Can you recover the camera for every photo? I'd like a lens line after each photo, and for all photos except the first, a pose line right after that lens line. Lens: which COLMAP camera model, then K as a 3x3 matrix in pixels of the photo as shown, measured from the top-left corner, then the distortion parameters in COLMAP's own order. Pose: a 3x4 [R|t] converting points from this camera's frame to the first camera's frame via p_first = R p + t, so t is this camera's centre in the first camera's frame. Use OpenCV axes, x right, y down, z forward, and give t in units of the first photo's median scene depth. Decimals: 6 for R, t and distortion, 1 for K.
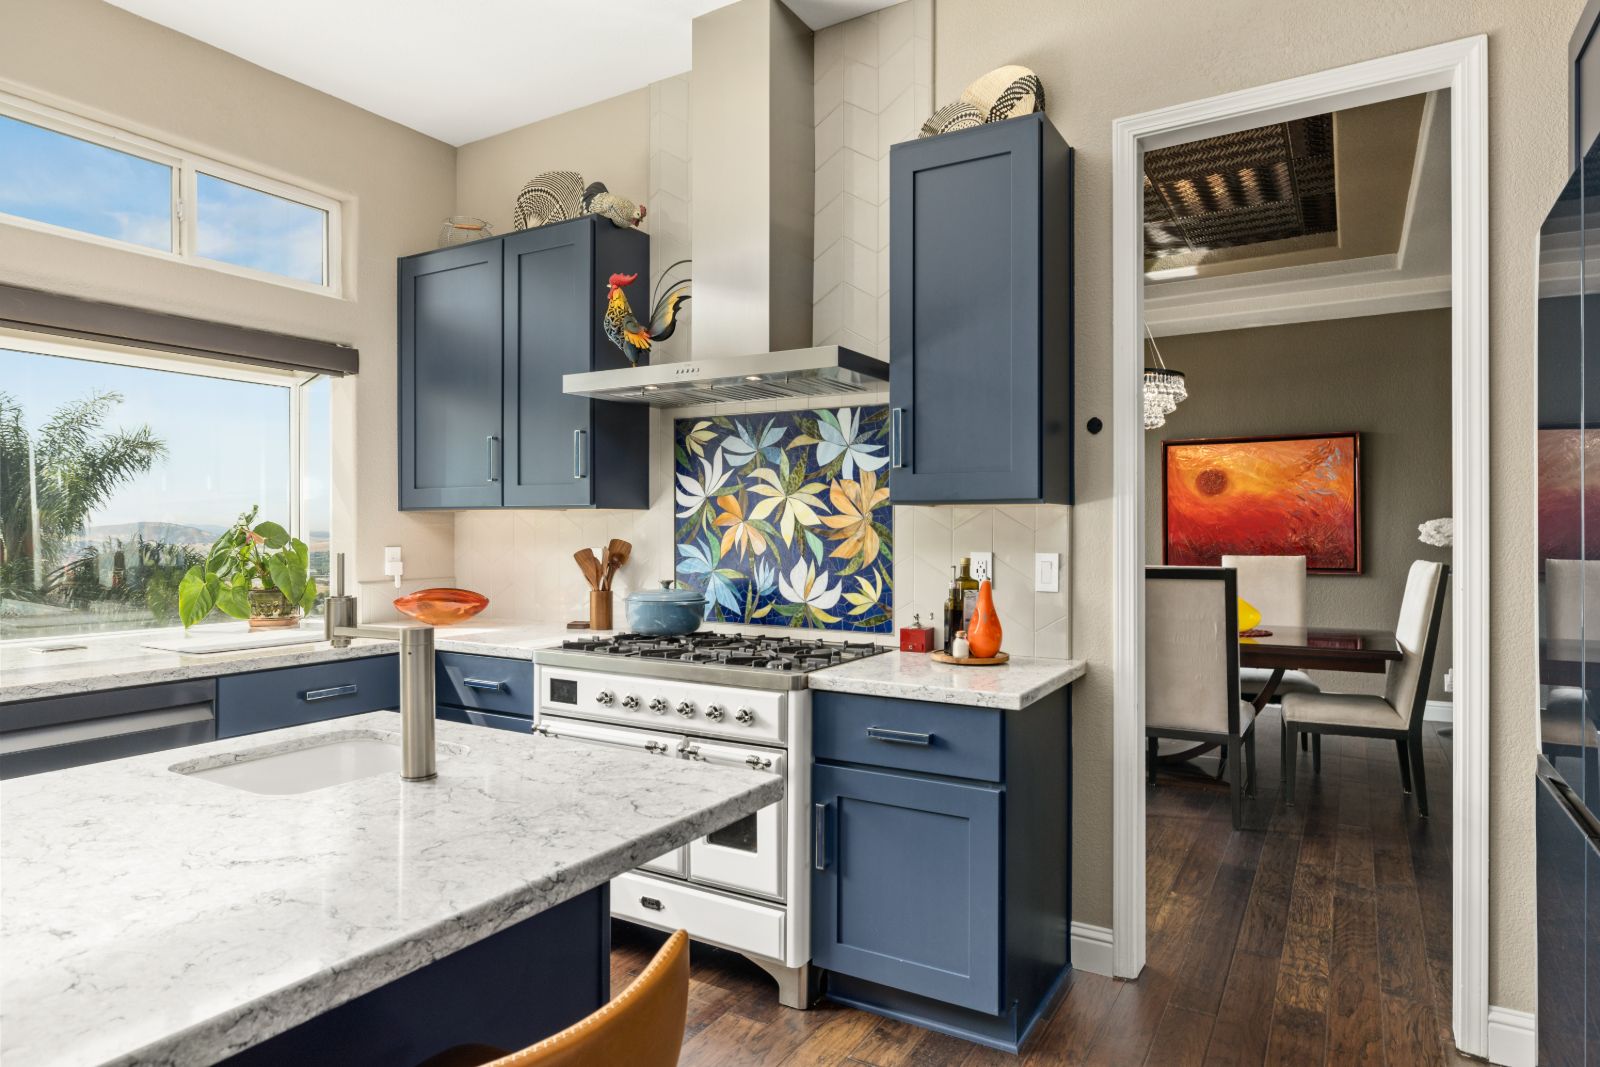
lens RADIAL K [[937.8, 0, 802.9], [0, 937.8, 521.9], [0, 0, 1]] dist [-0.001451, -0.000050]
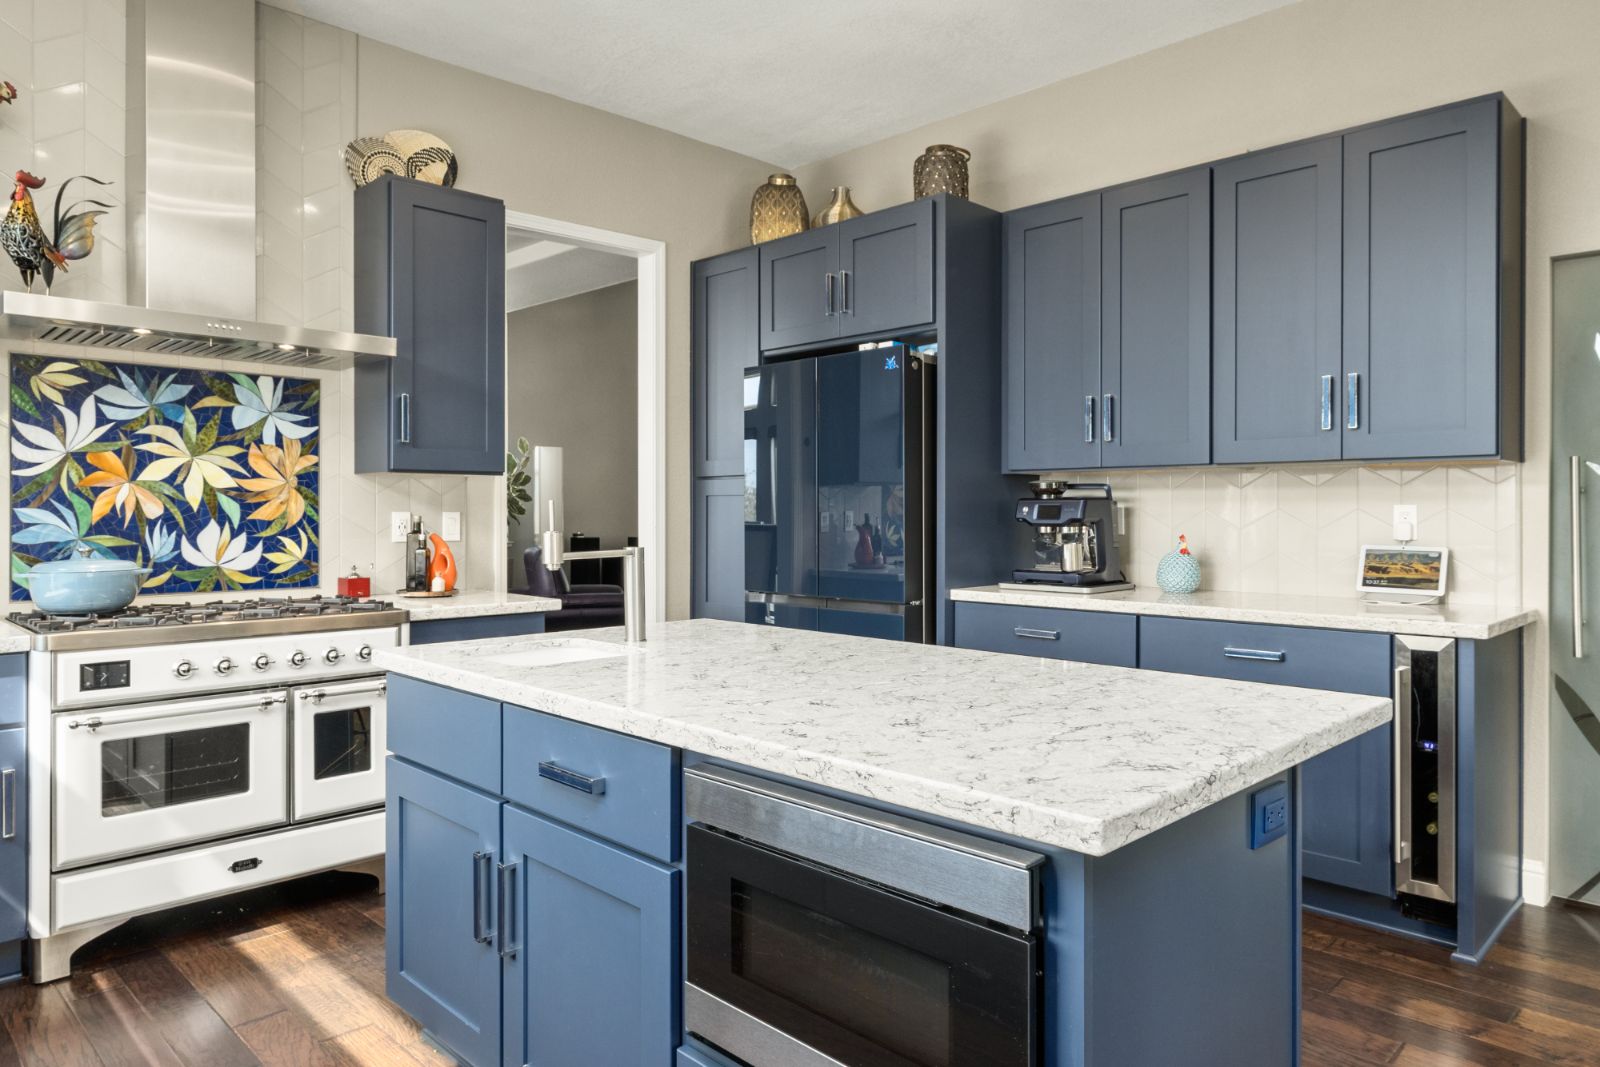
lens RADIAL K [[1010.8, 0, 773.3], [0, 1010.8, 514.0], [0, 0, 1]] dist [-0.005608, 0.003581]
pose [[0.270538, -0.004842, 0.962697, -0.868635], [-0.007626, 0.999945, 0.007172, 0.019362], [-0.962679, -0.009282, 0.270486, 0.146580]]
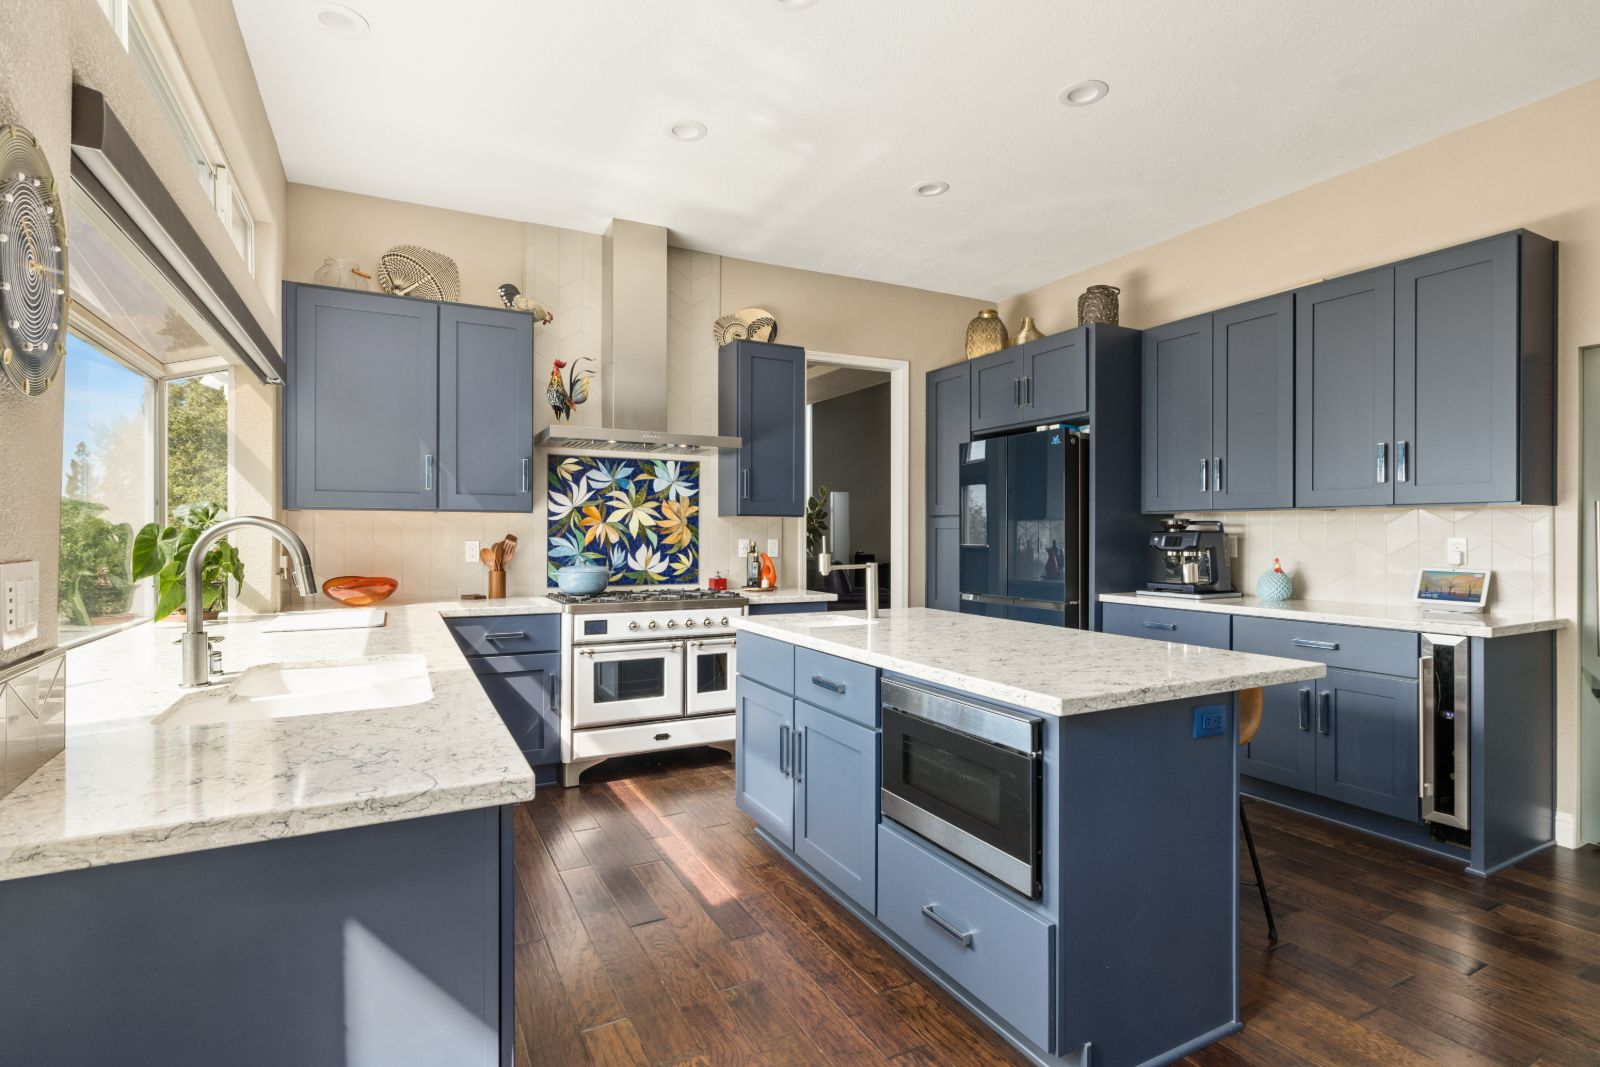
lens RADIAL K [[760.6, 0, 791.9], [0, 760.6, 532.2], [0, 0, 1]] dist [-0.013788, 0.000529]
pose [[0.534793, 0.000280, 0.844983, -1.048730], [-0.007925, 0.999958, 0.004685, 0.007178], [-0.844946, -0.009202, 0.534772, 0.016371]]
